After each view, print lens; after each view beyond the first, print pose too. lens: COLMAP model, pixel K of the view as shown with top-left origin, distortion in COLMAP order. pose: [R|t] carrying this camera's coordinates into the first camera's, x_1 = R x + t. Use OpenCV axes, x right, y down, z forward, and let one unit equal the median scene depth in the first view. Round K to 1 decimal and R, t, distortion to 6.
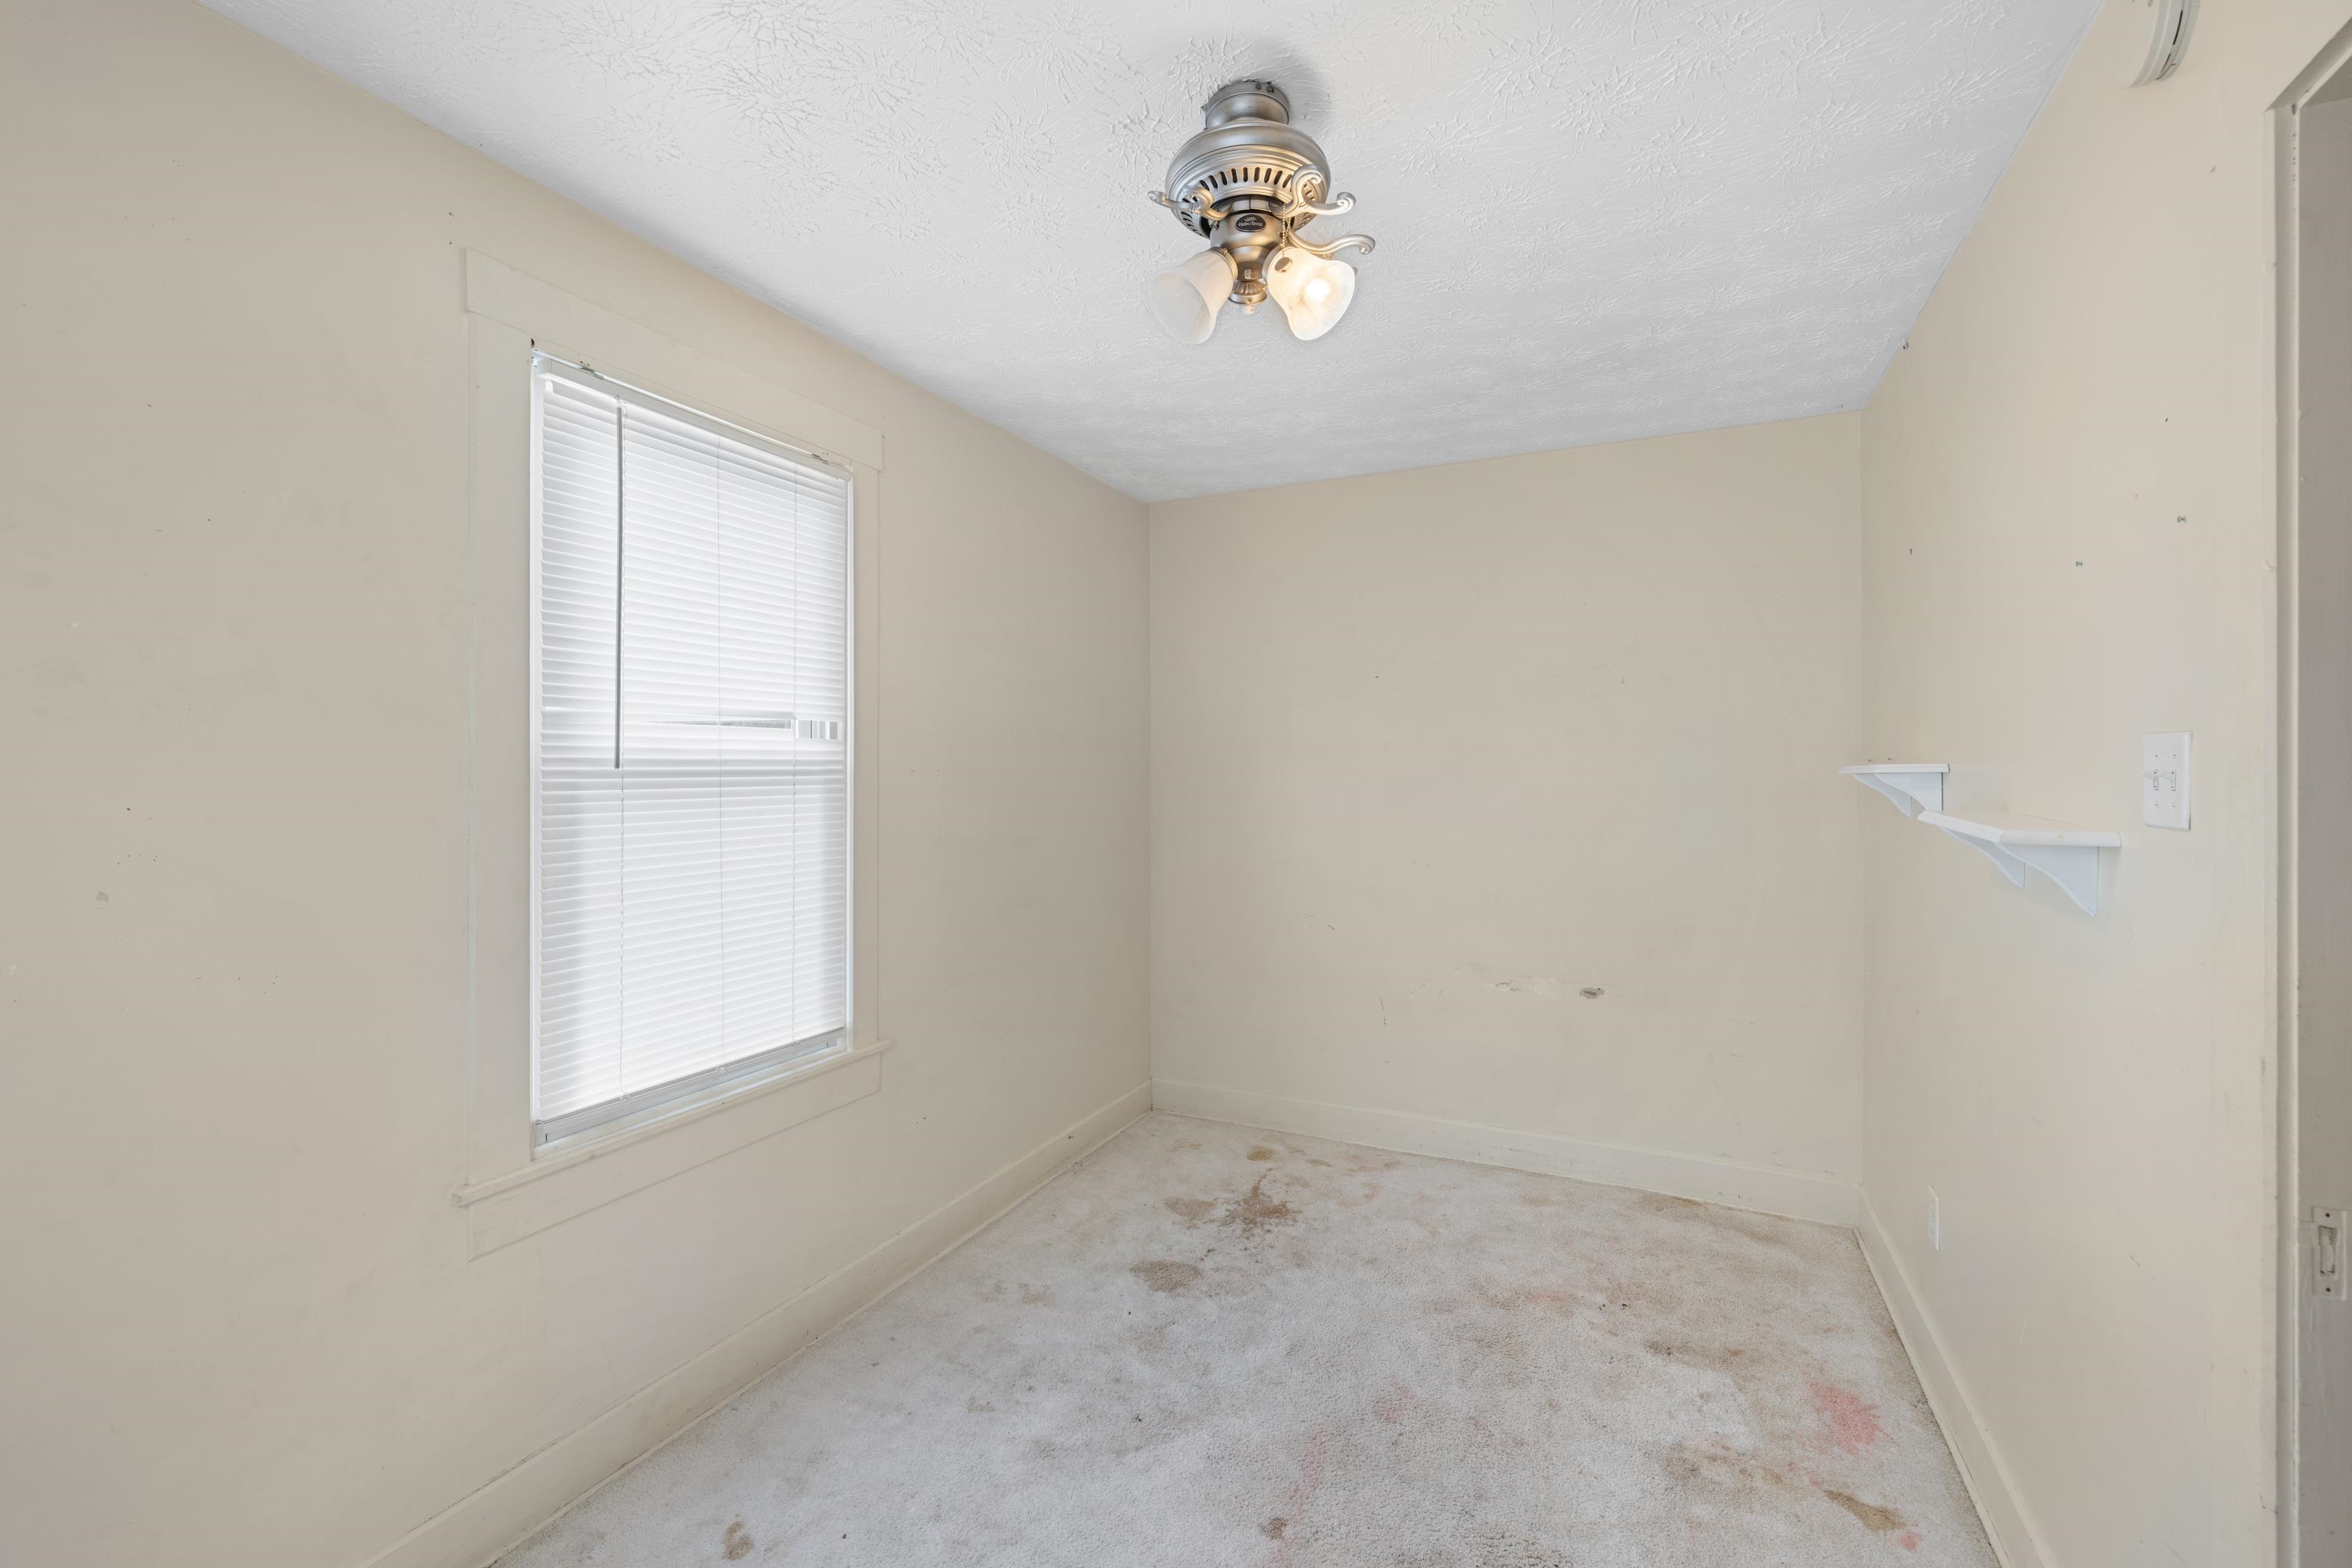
lens RADIAL K [[990.1, 0, 1179.4], [0, 990.1, 775.5], [0, 0, 1]] dist [0.000651, -0.000080]
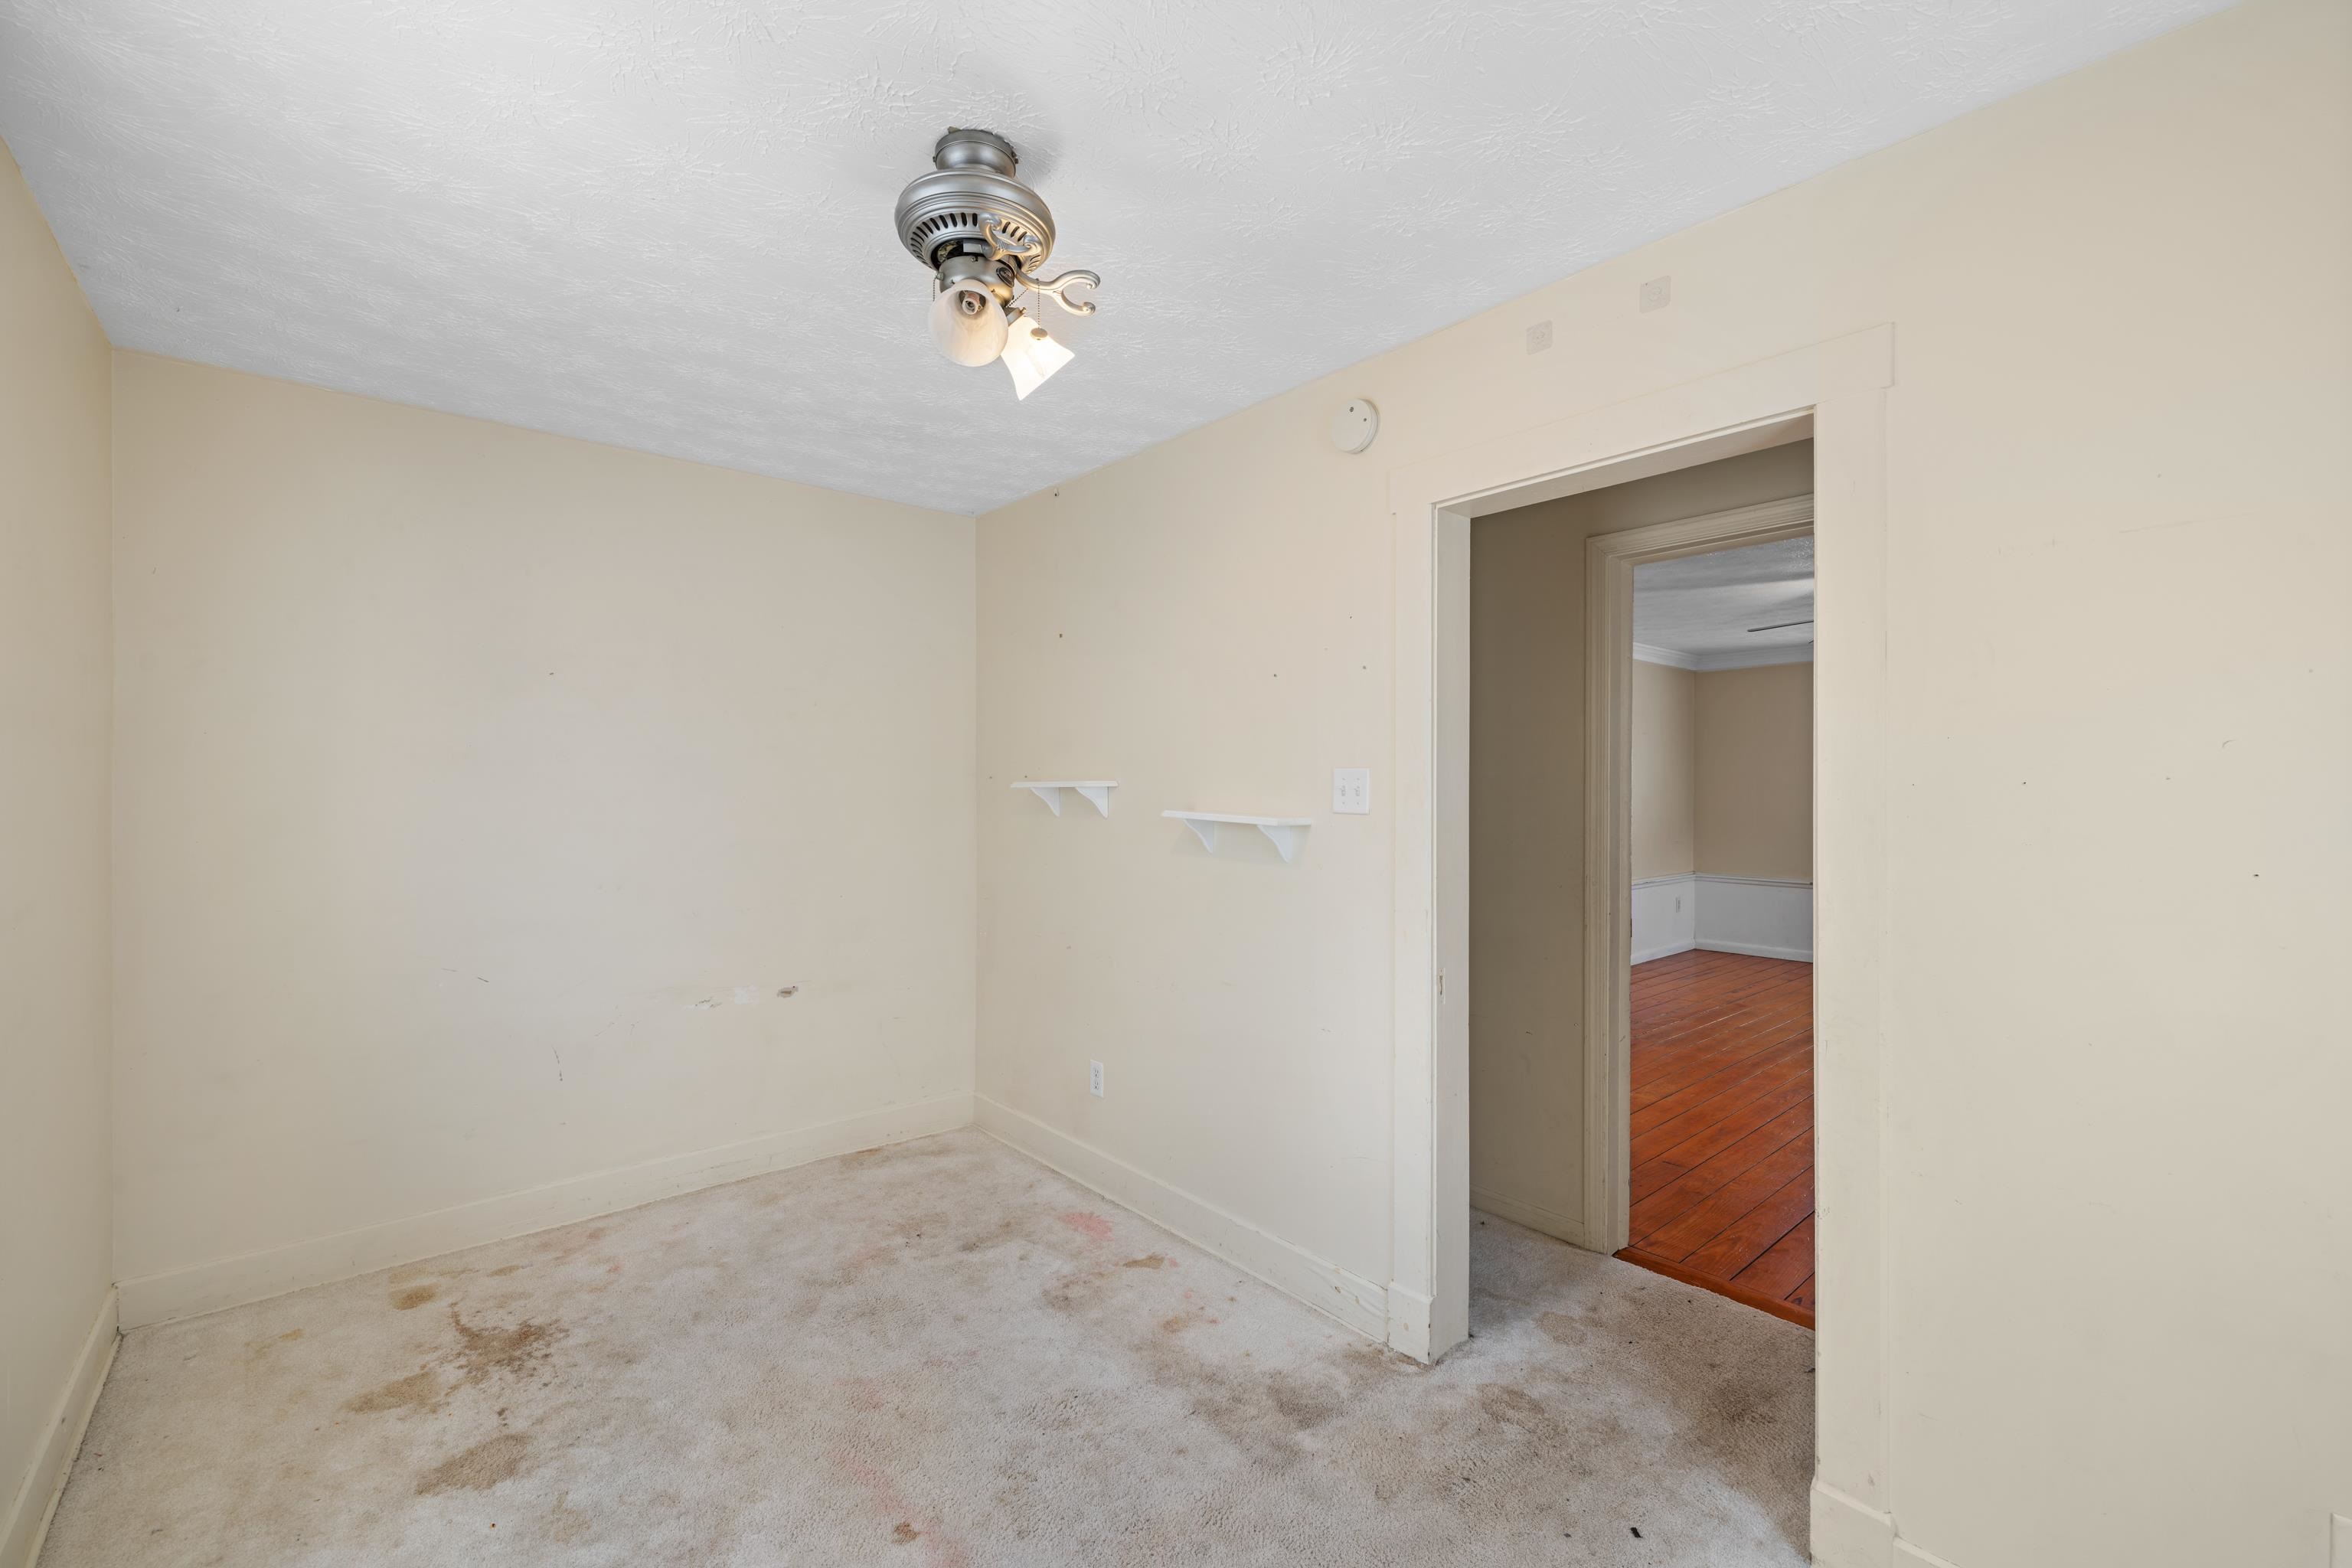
lens RADIAL K [[990.1, 0, 1179.4], [0, 990.1, 775.5], [0, 0, 1]] dist [0.000651, -0.000080]
pose [[0.396519, 0.010767, 0.917963, -0.488192], [-0.000298, 0.999933, -0.011600, -0.001544], [-0.918026, 0.004327, 0.396496, 0.226532]]
